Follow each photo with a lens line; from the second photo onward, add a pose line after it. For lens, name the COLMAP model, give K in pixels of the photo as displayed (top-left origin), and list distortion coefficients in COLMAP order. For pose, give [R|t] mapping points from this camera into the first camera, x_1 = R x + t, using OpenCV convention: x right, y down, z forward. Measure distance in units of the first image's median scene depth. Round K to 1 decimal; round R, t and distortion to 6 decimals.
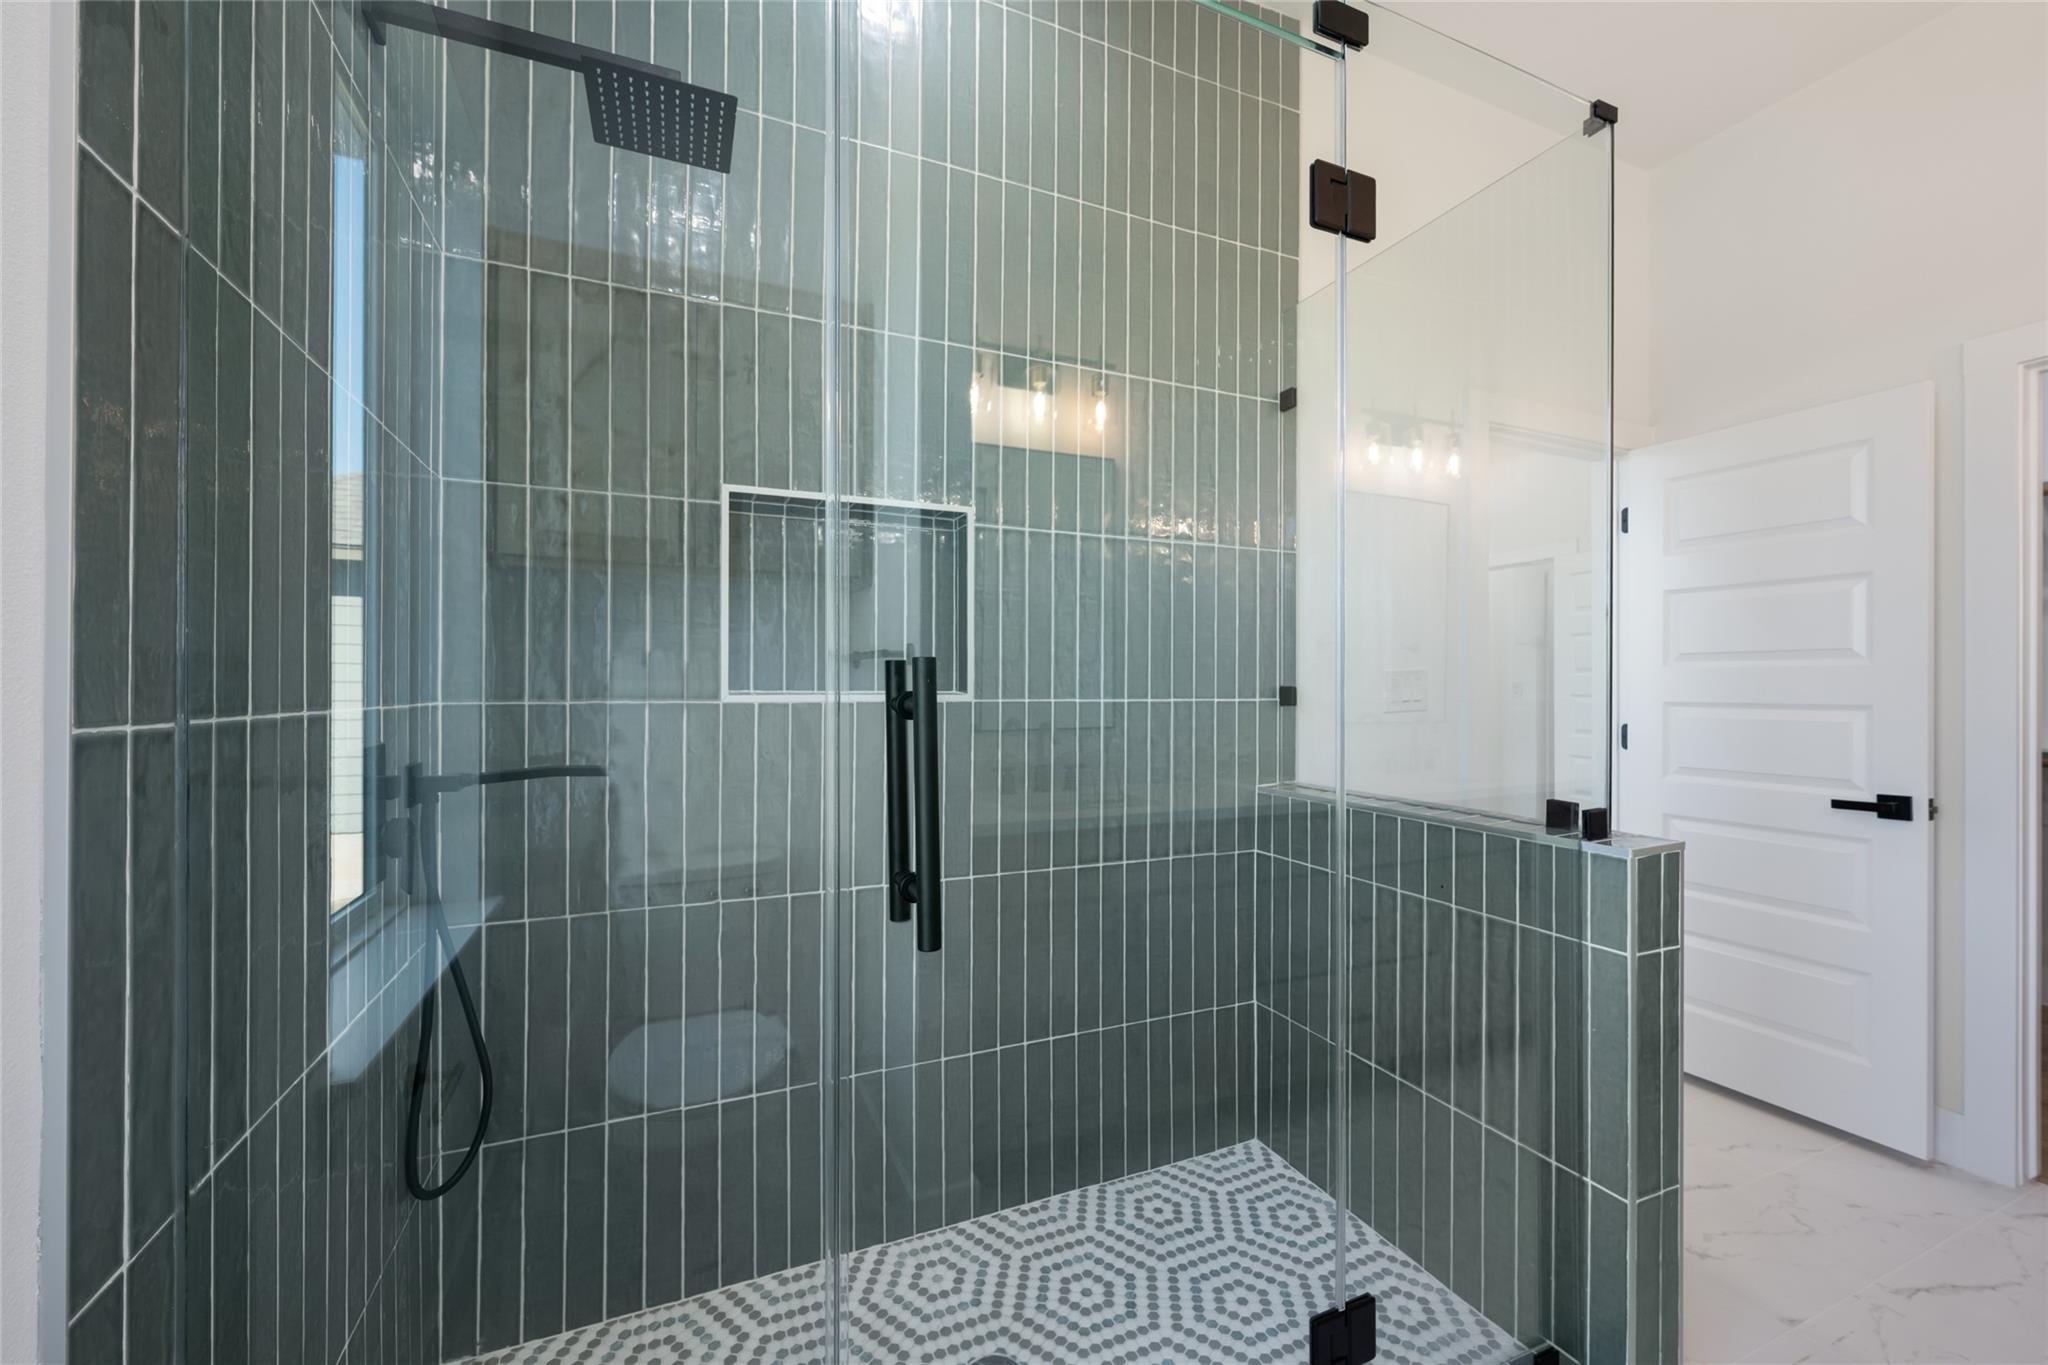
lens RADIAL K [[812.7, 0, 1019.3], [0, 812.7, 686.5], [0, 0, 1]] dist [-0.001198, -0.000032]
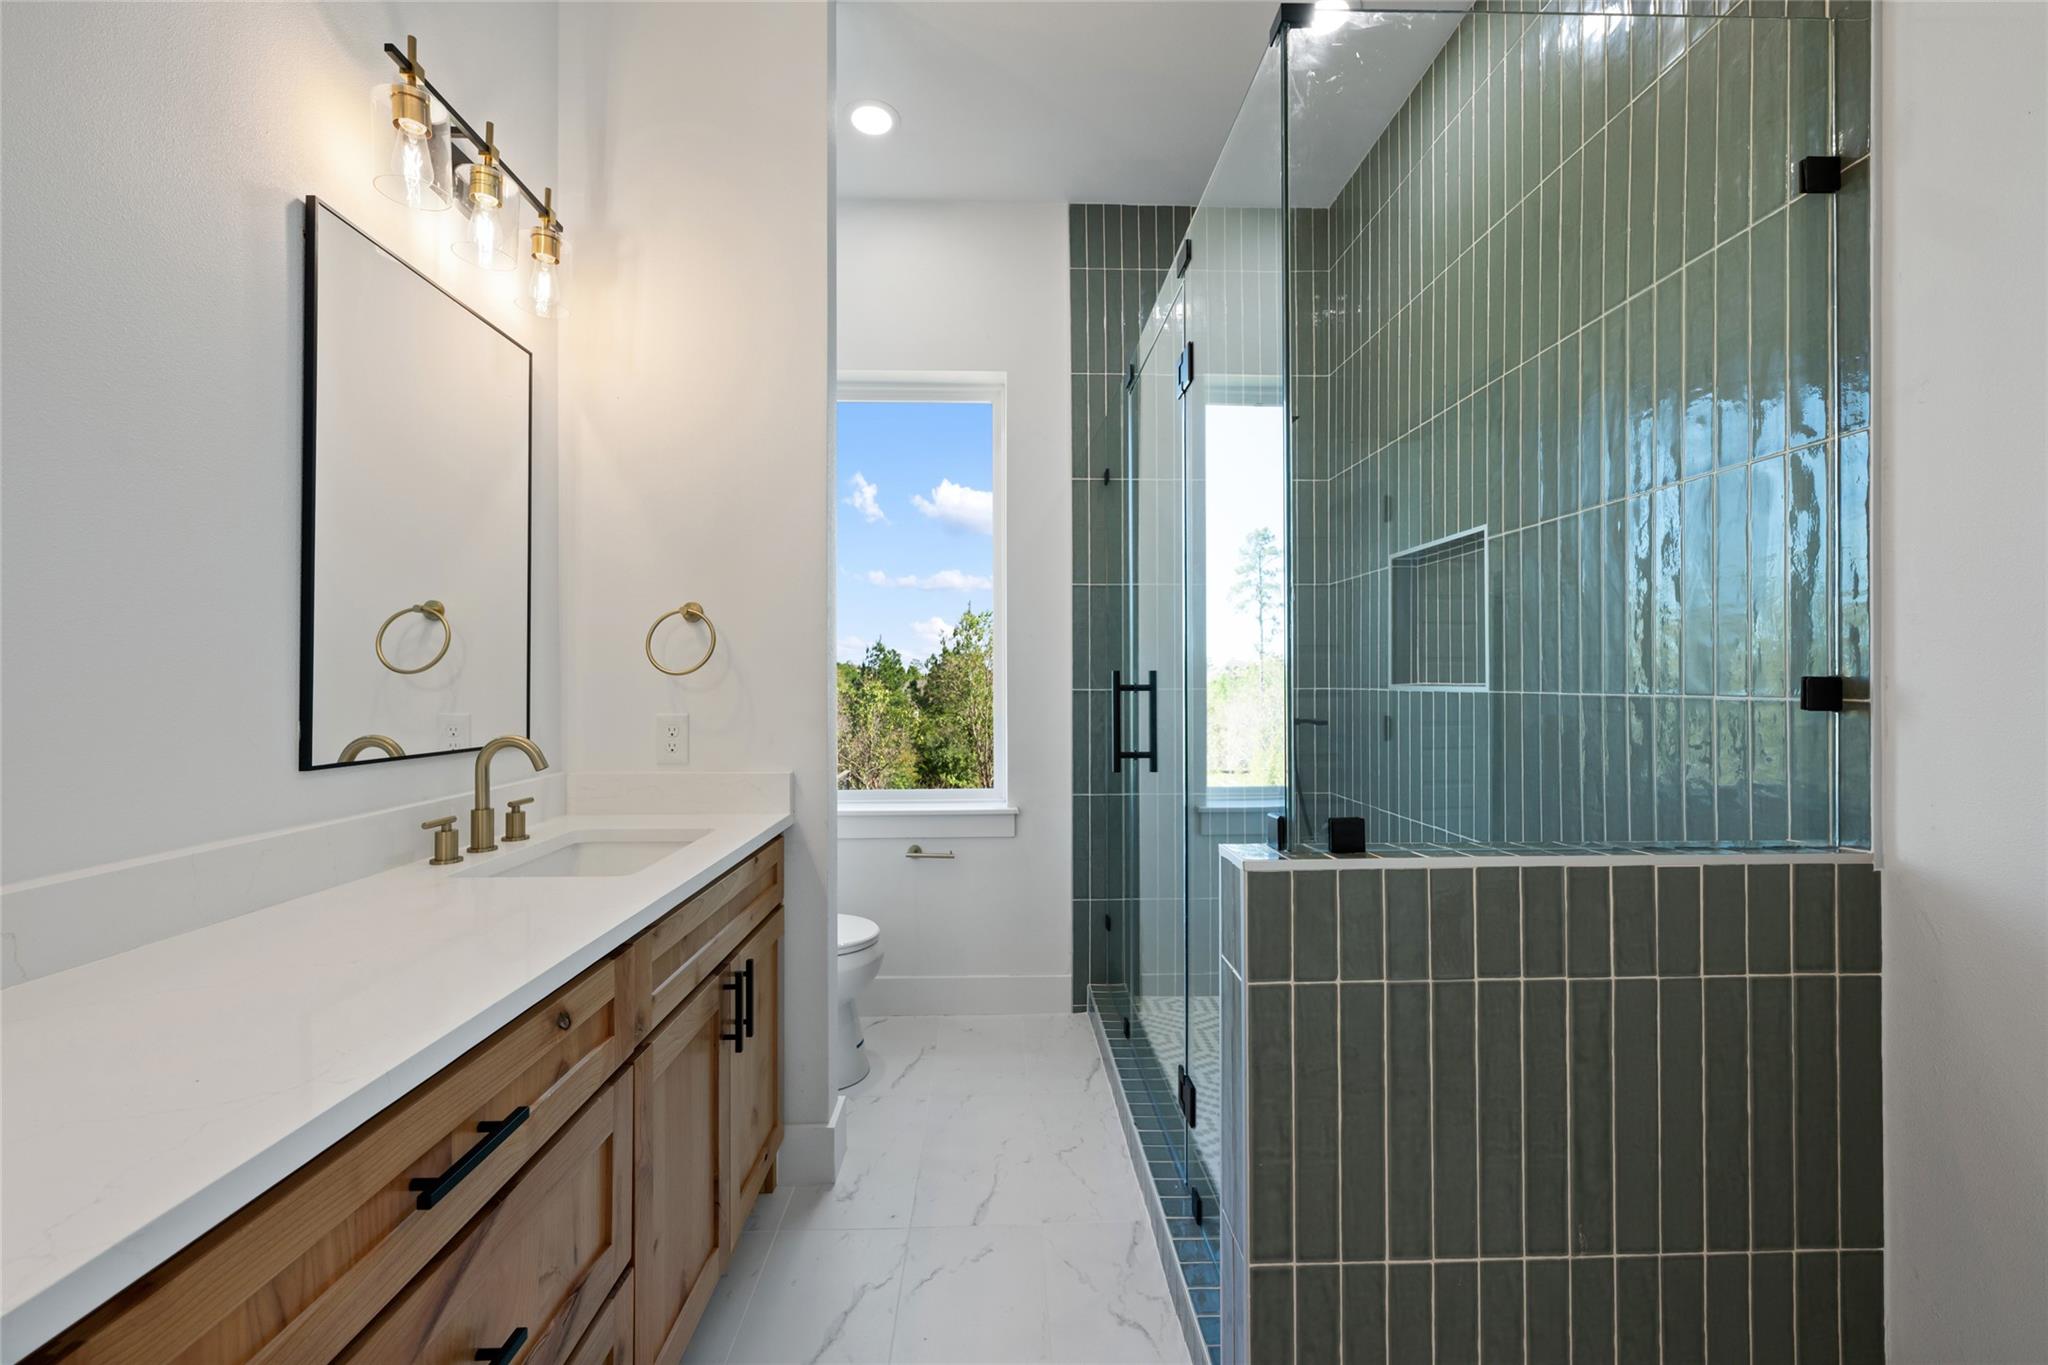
lens RADIAL K [[812.7, 0, 1019.3], [0, 812.7, 686.5], [0, 0, 1]] dist [-0.001198, -0.000032]
pose [[-0.367811, 0.004332, -0.929891, 1.261364], [0.002452, 0.999990, 0.003689, 0.004646], [0.929897, -0.000924, -0.367818, 0.805312]]
